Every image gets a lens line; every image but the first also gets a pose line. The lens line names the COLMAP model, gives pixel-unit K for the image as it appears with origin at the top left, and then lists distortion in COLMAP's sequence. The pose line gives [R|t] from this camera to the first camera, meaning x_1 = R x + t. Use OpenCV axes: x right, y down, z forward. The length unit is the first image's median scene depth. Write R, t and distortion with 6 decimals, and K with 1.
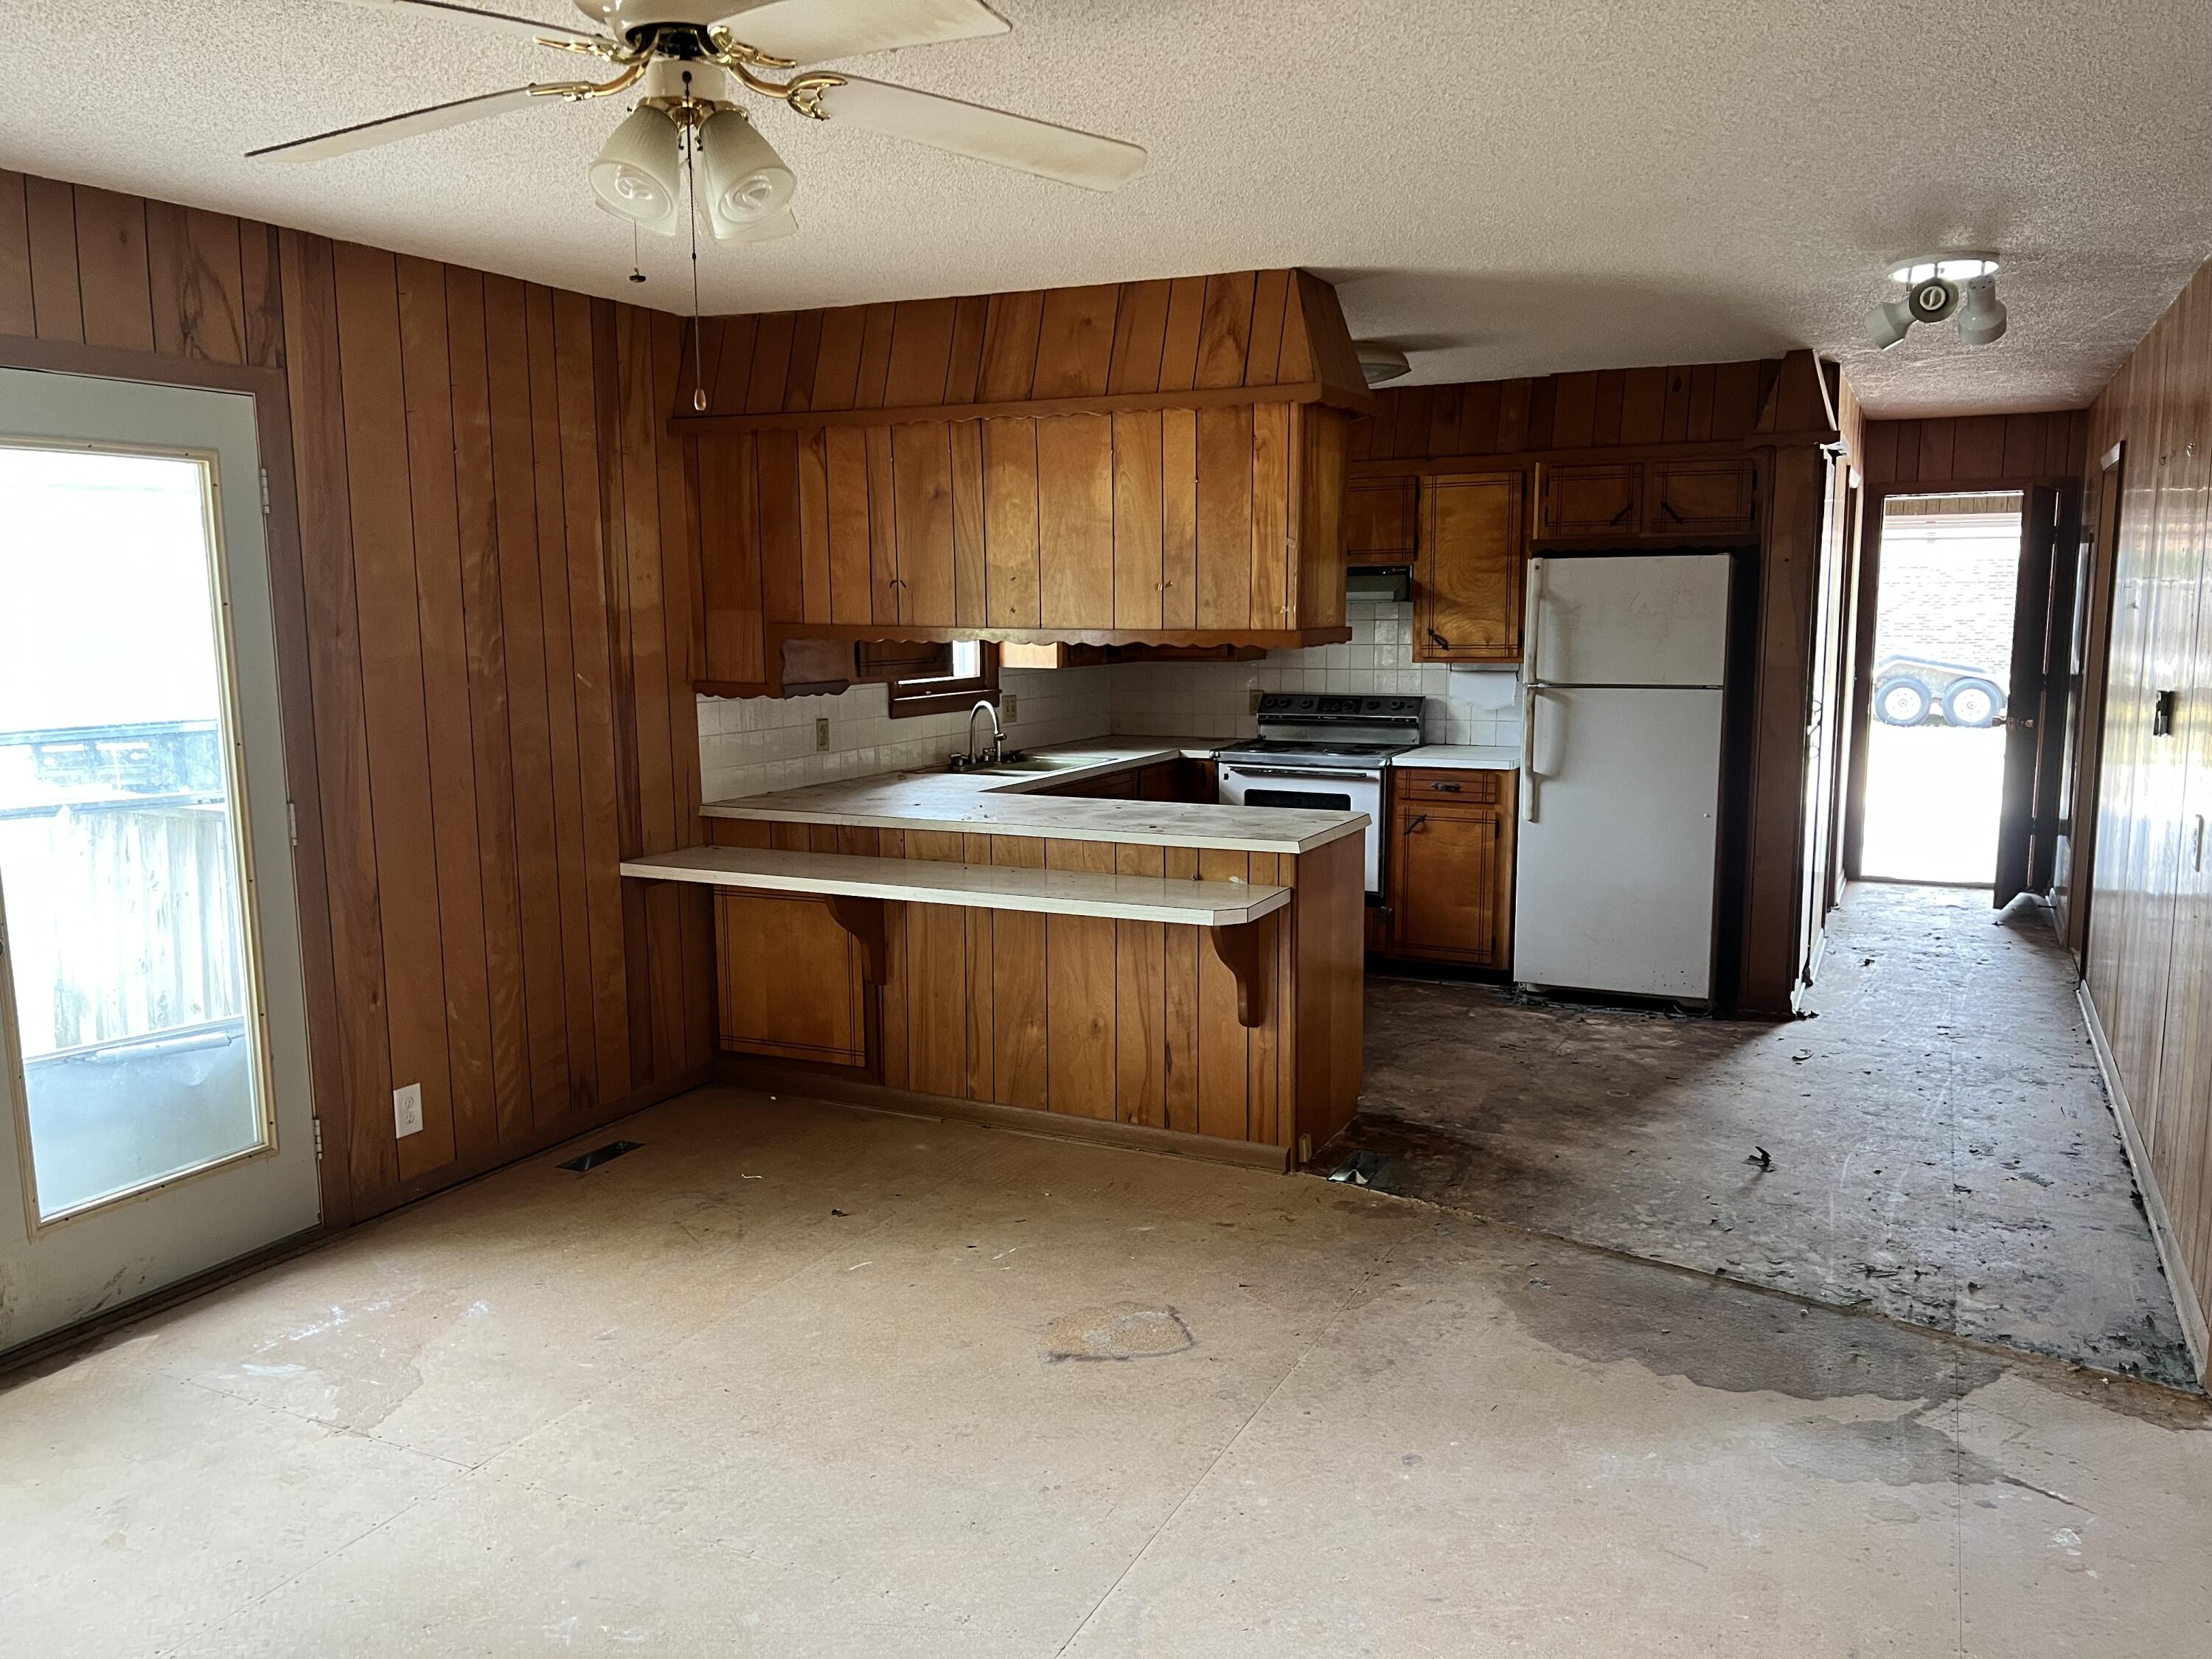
lens RADIAL K [[1676.3, 0, 1088.9], [0, 1676.3, 842.5], [0, 0, 1]] dist [0.071321, -0.070766]
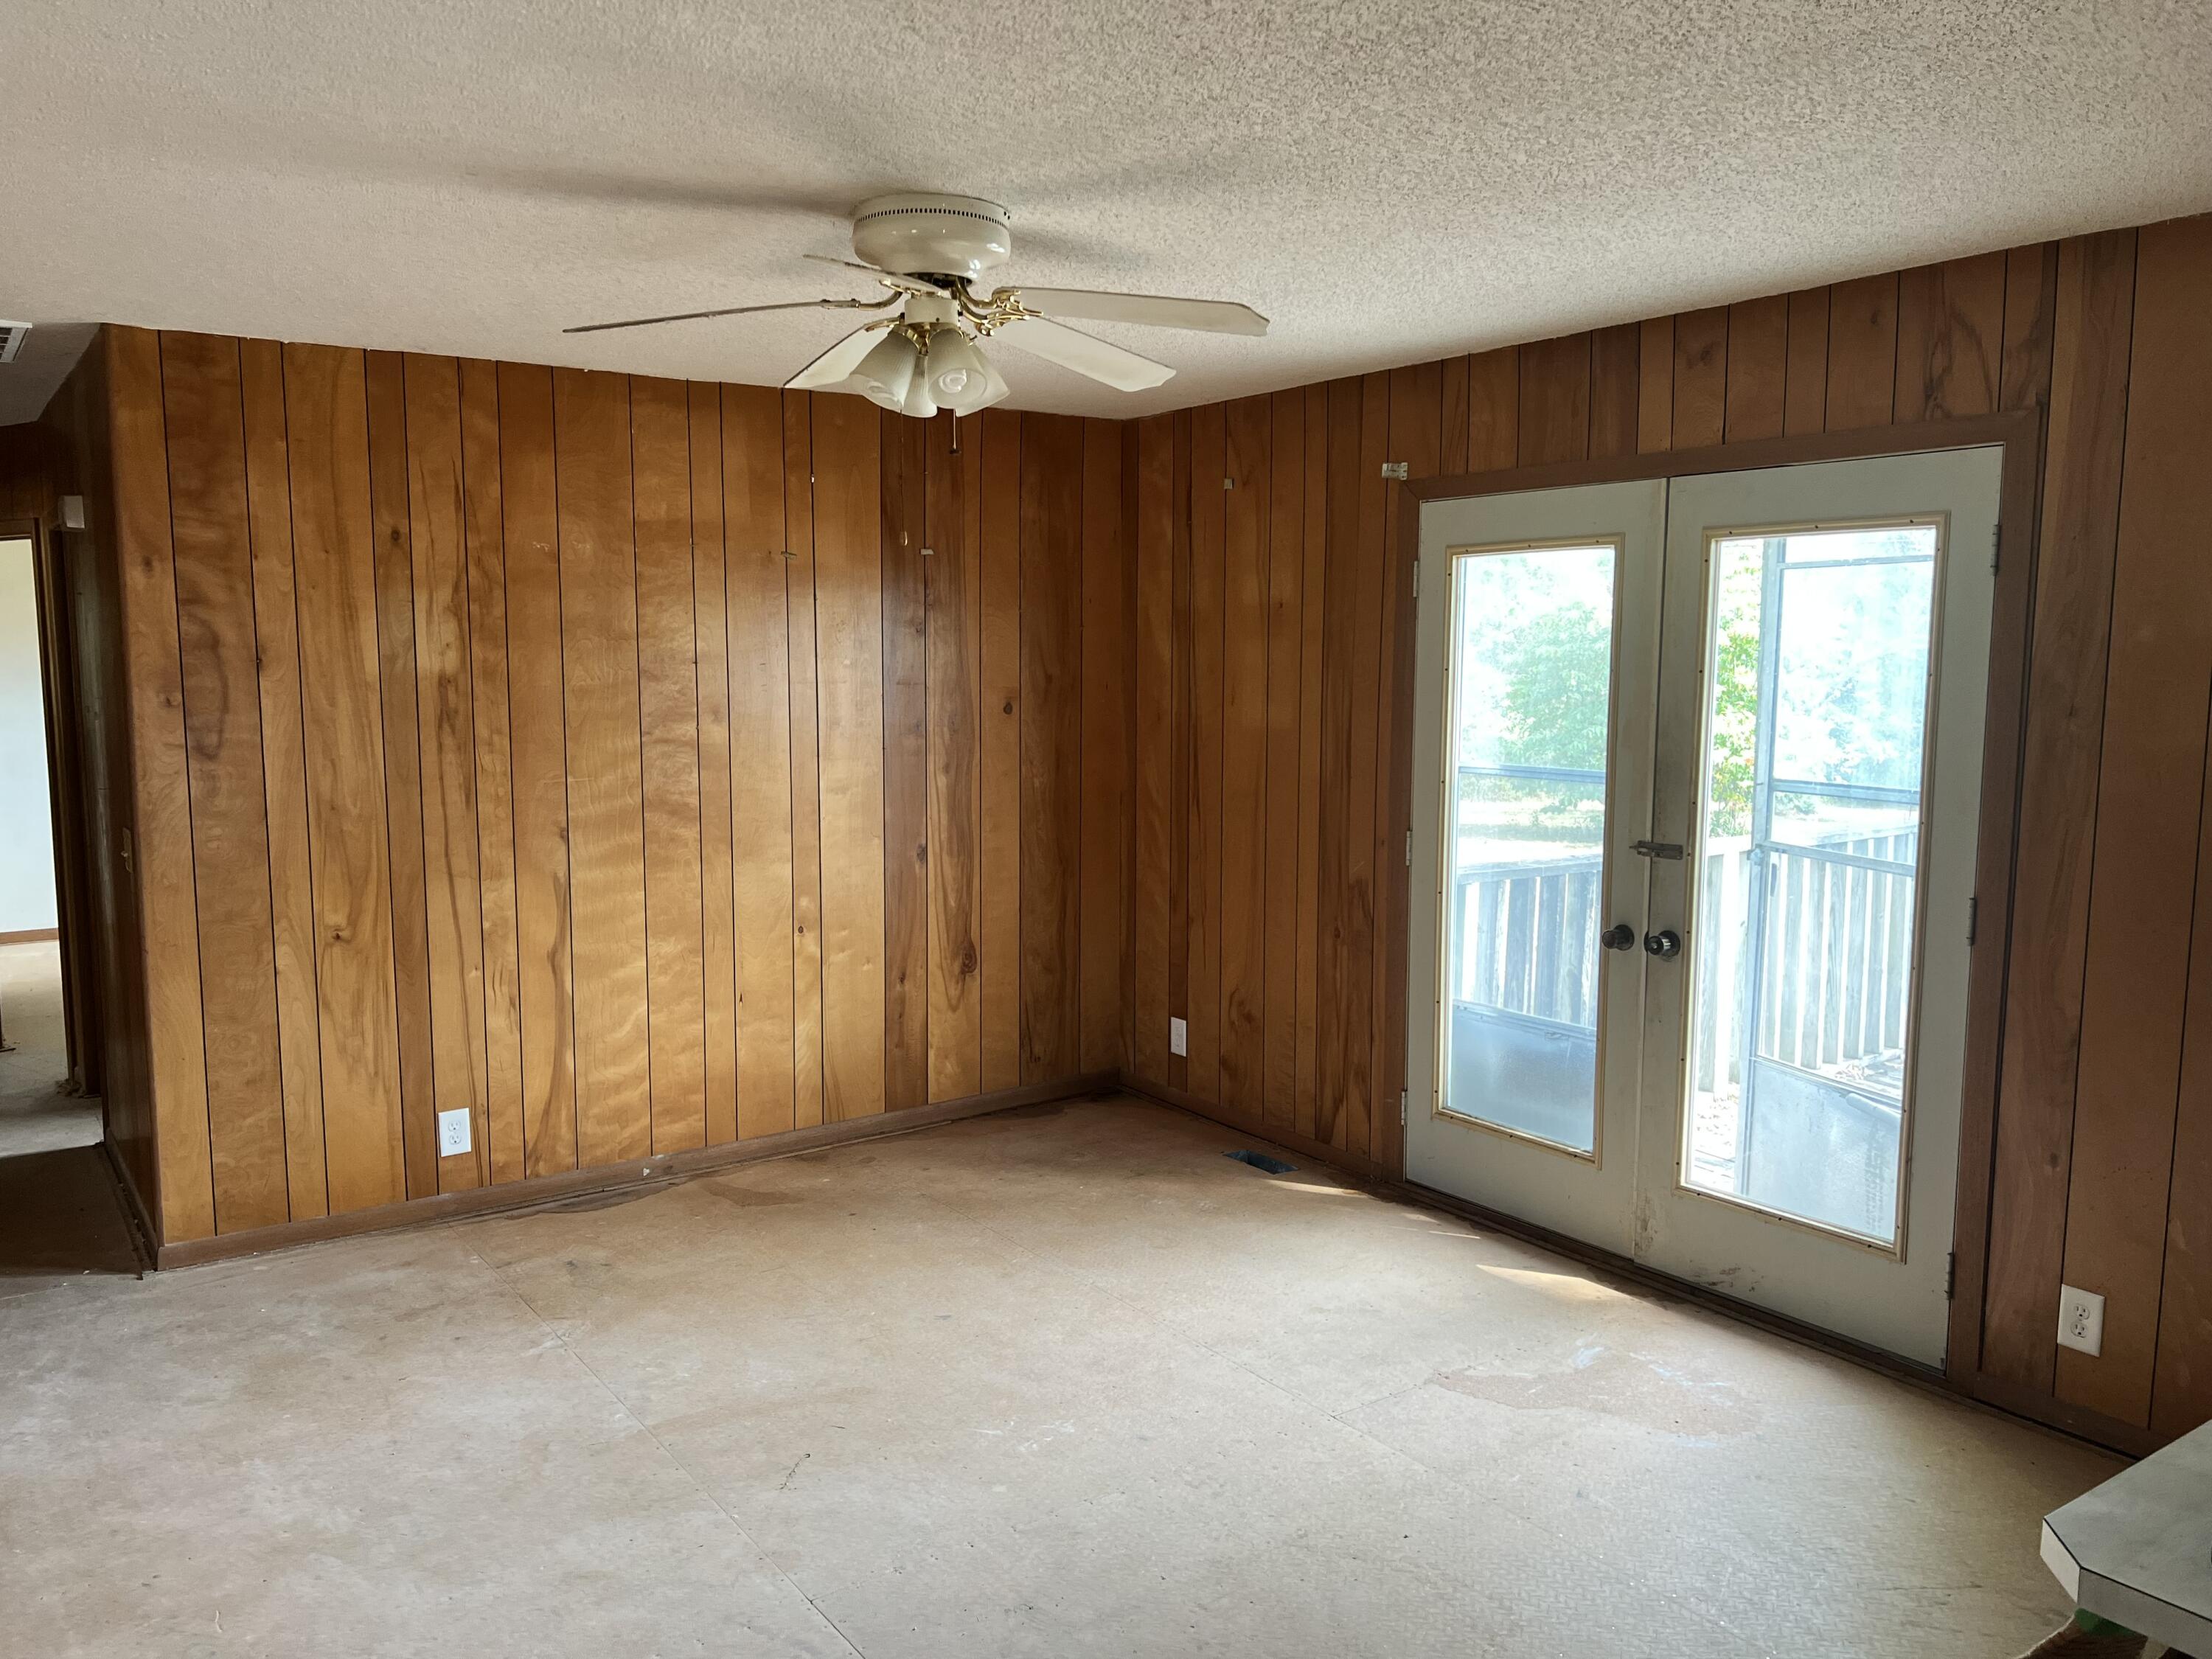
lens RADIAL K [[1676.3, 0, 1088.9], [0, 1676.3, 842.5], [0, 0, 1]] dist [0.071321, -0.070766]
pose [[-0.480486, 0.110038, -0.870072, 0.562443], [-0.121104, 0.974268, 0.190094, -0.177135], [0.868600, 0.196707, -0.454796, 1.070544]]
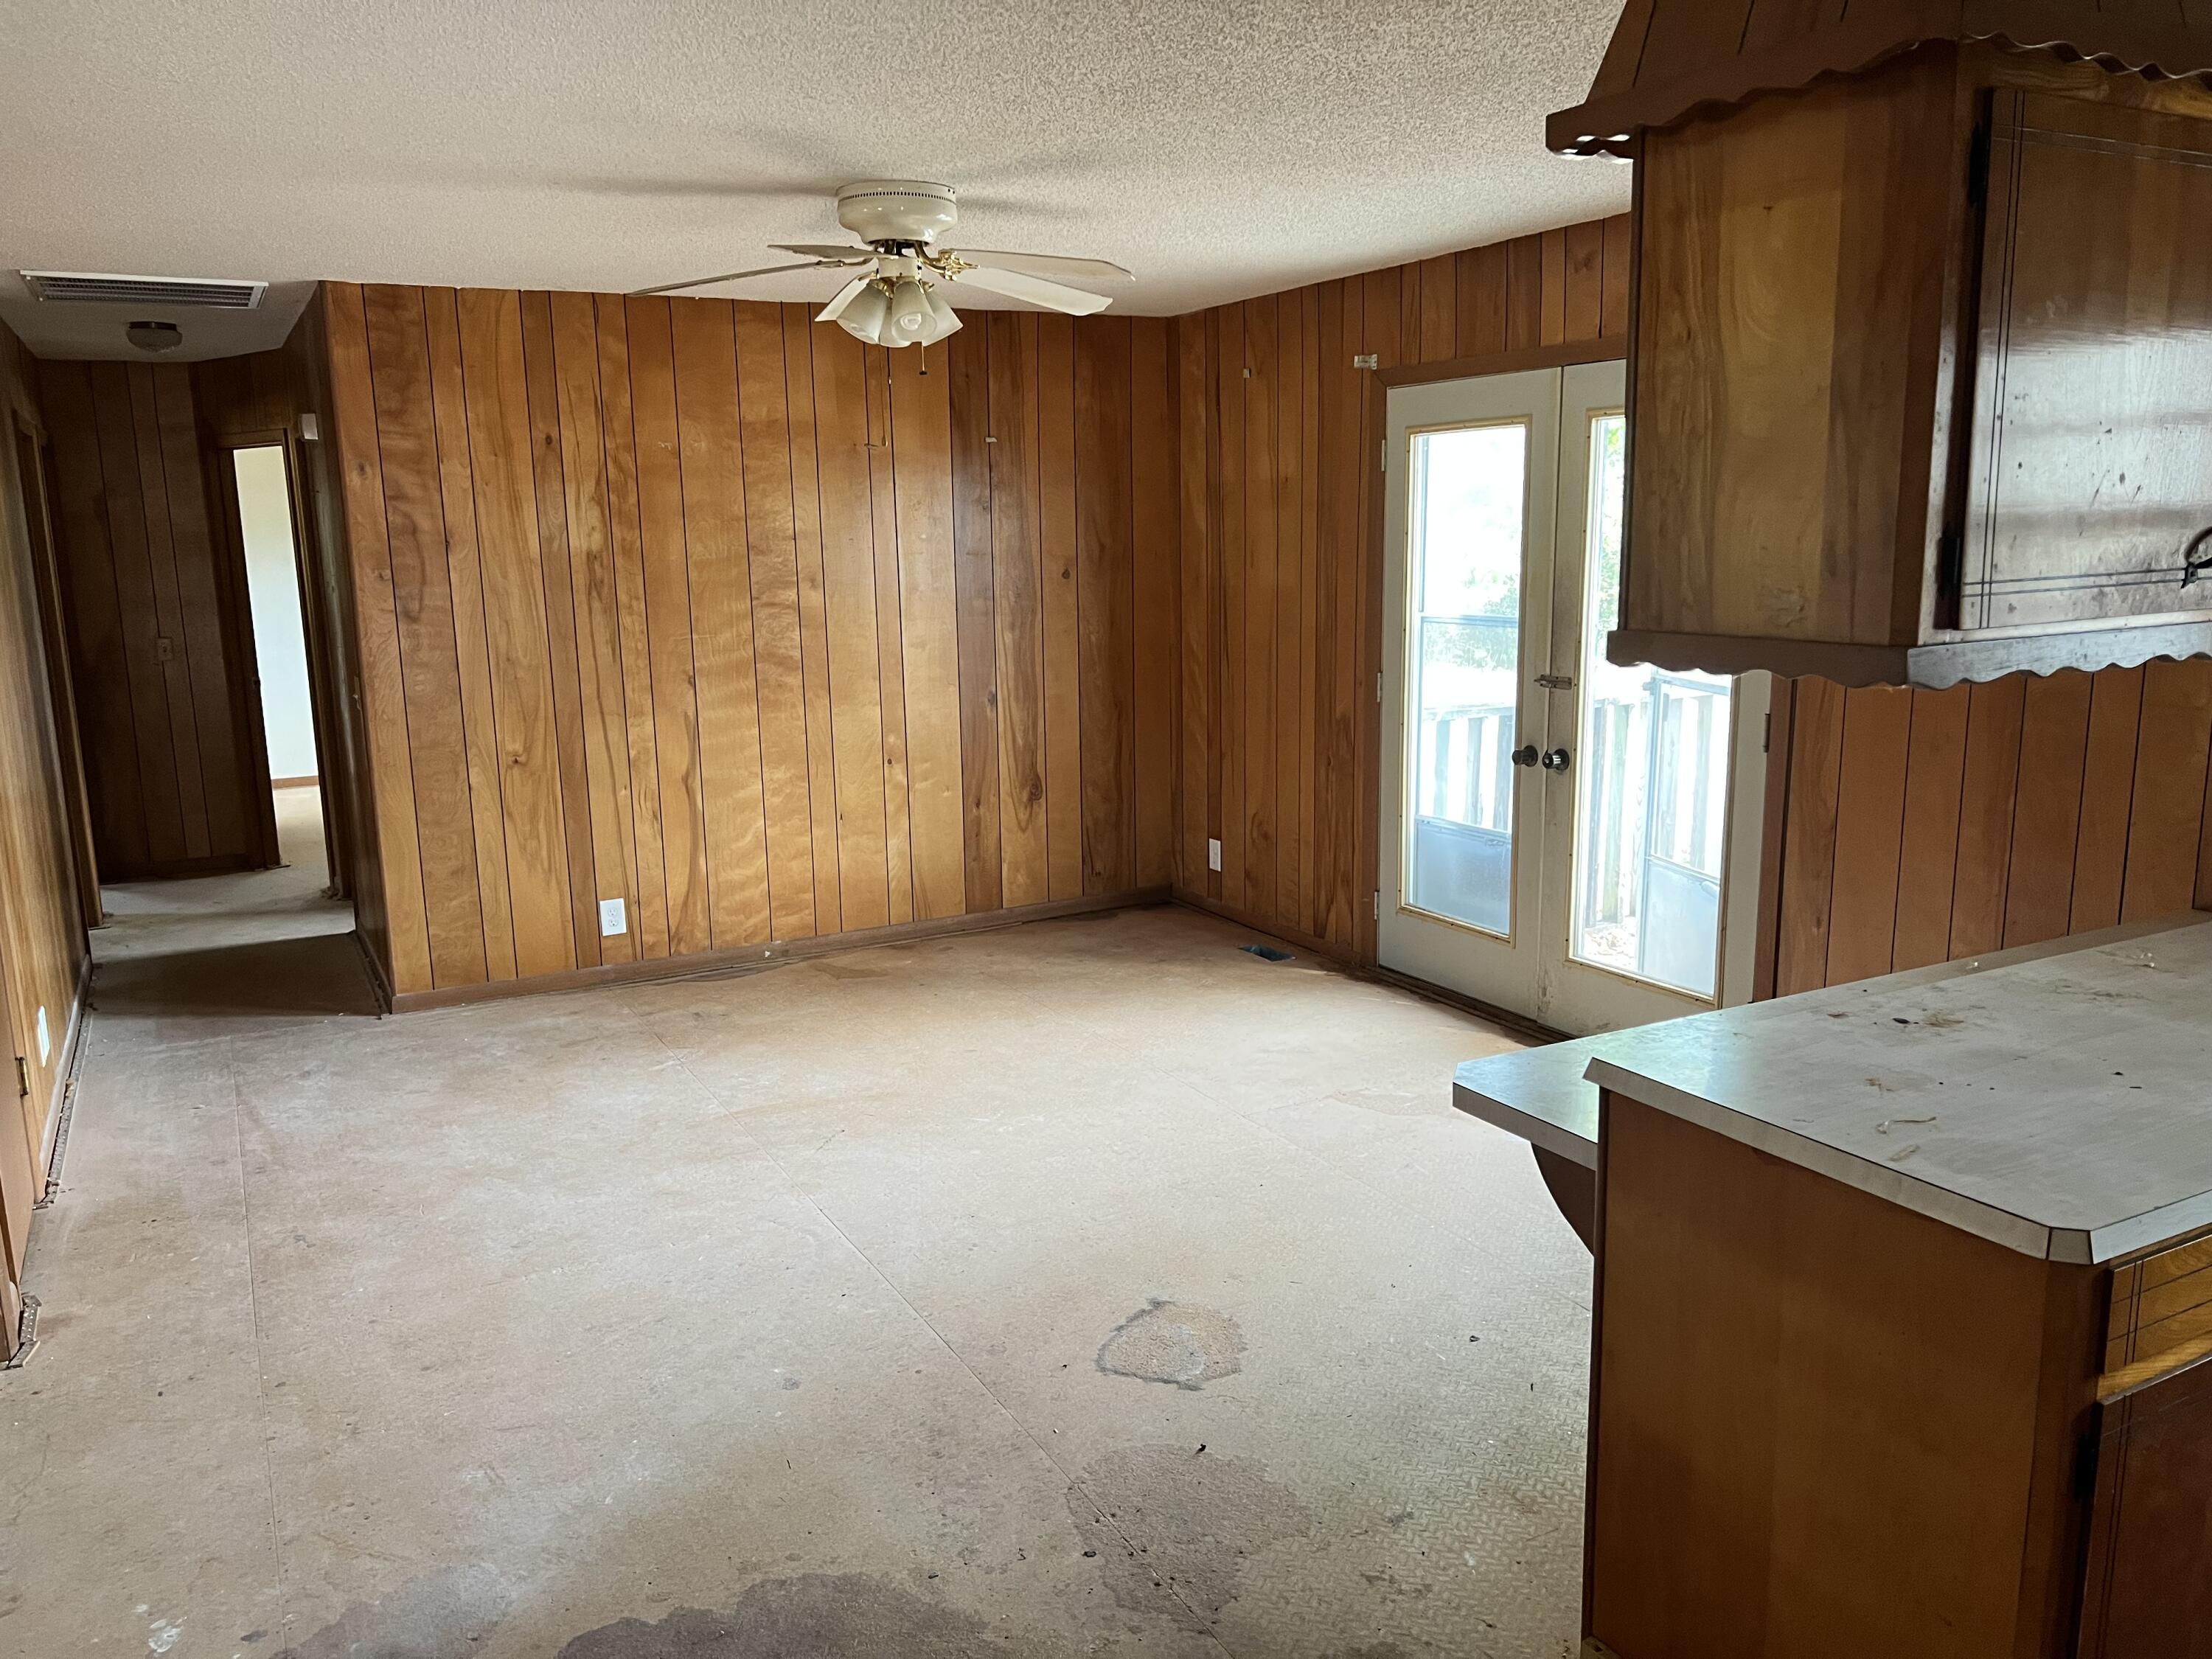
lens RADIAL K [[1623.7, 0, 1092.2], [0, 1623.7, 826.4], [0, 0, 1]] dist [0.108993, -0.185983]
pose [[-0.573846, 0.171051, -0.800901, 0.686999], [-0.092942, 0.958025, 0.271202, -0.215637], [0.813672, 0.230066, -0.533861, 1.318653]]
